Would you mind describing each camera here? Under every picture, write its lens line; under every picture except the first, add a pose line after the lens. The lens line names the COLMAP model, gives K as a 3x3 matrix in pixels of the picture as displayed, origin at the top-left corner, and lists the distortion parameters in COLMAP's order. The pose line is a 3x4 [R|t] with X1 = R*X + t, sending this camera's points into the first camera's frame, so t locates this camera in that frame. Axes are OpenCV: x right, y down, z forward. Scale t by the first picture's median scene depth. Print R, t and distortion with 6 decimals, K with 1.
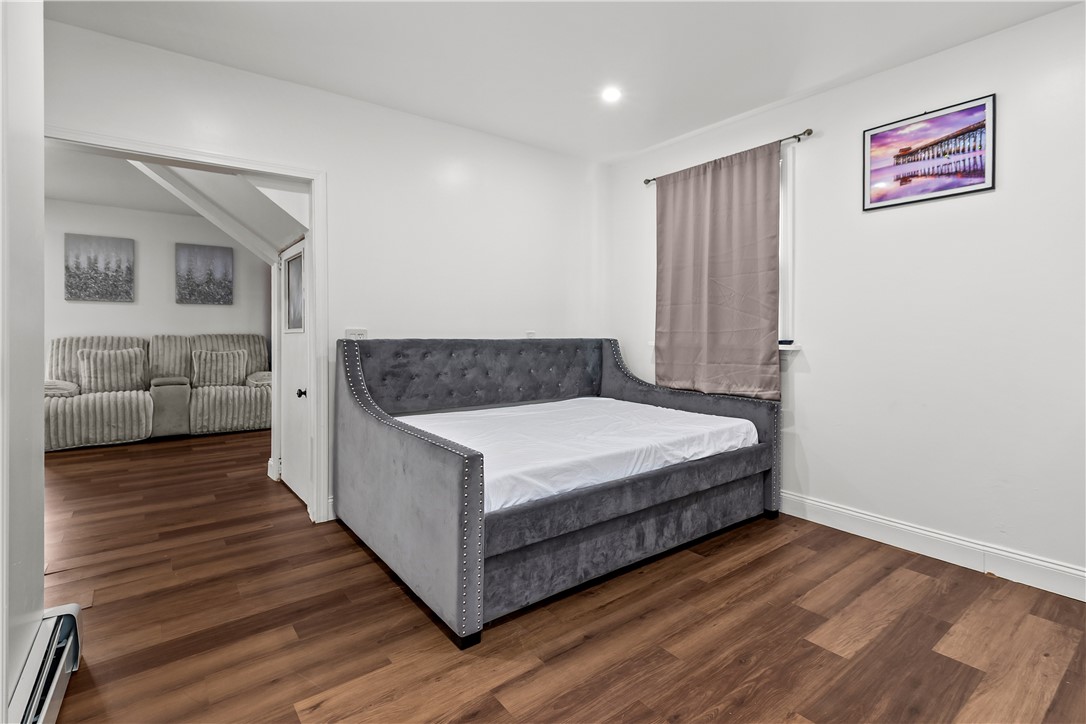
lens RADIAL K [[510.9, 0, 545.7], [0, 510.9, 331.3], [0, 0, 1]] dist [-0.003278, 0.000090]
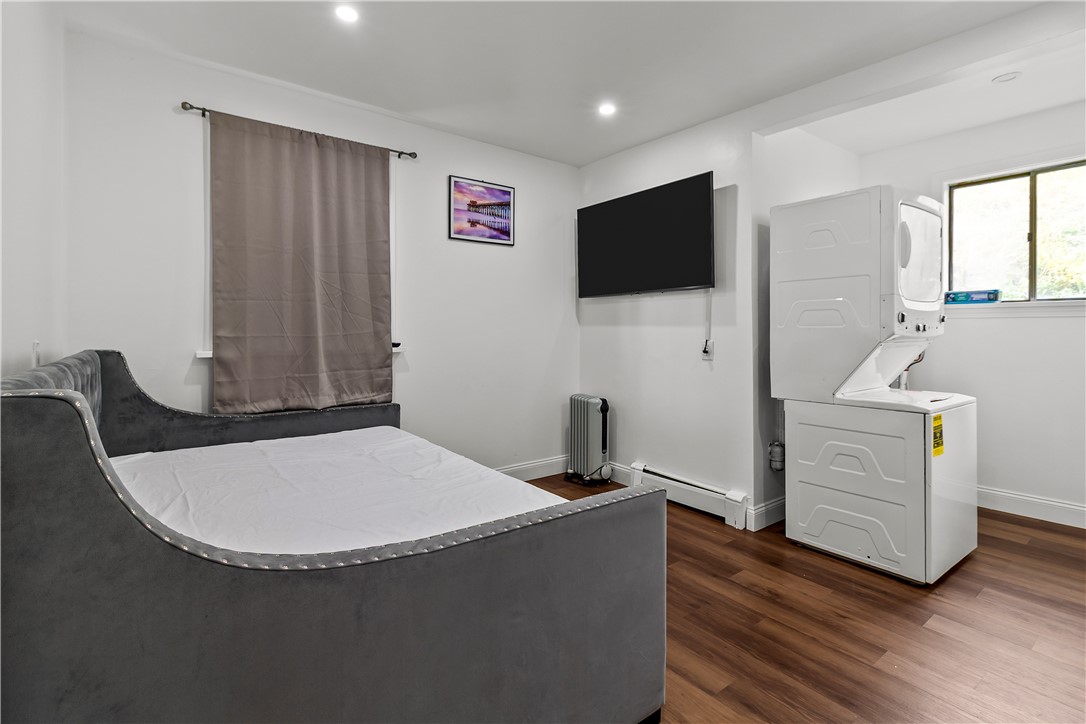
lens RADIAL K [[510.9, 0, 545.7], [0, 510.9, 331.3], [0, 0, 1]] dist [-0.003278, 0.000090]
pose [[0.007555, -0.005461, 0.999957, -0.662897], [-0.002811, 0.999981, 0.005483, -0.015217], [-0.999968, -0.002852, 0.007540, 0.782732]]
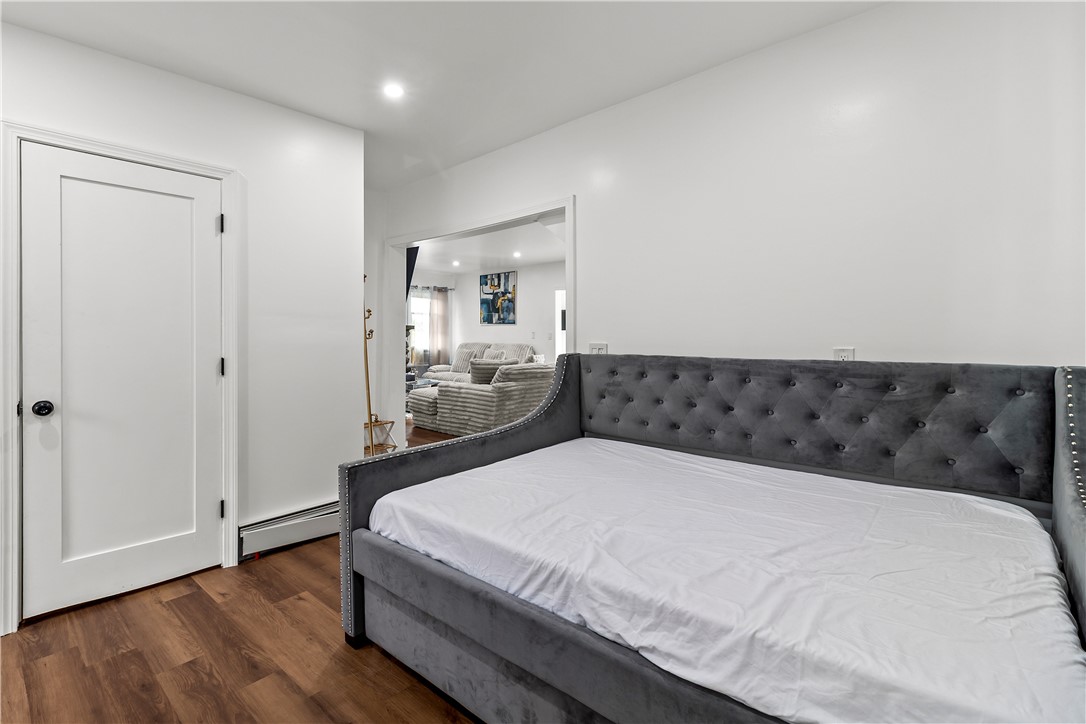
lens RADIAL K [[510.9, 0, 545.7], [0, 510.9, 331.3], [0, 0, 1]] dist [-0.003278, 0.000090]
pose [[0.200676, -0.013725, -0.979561, 0.661171], [-0.000710, 0.999900, -0.014156, -0.015099], [0.979657, 0.003536, 0.200646, 0.793468]]
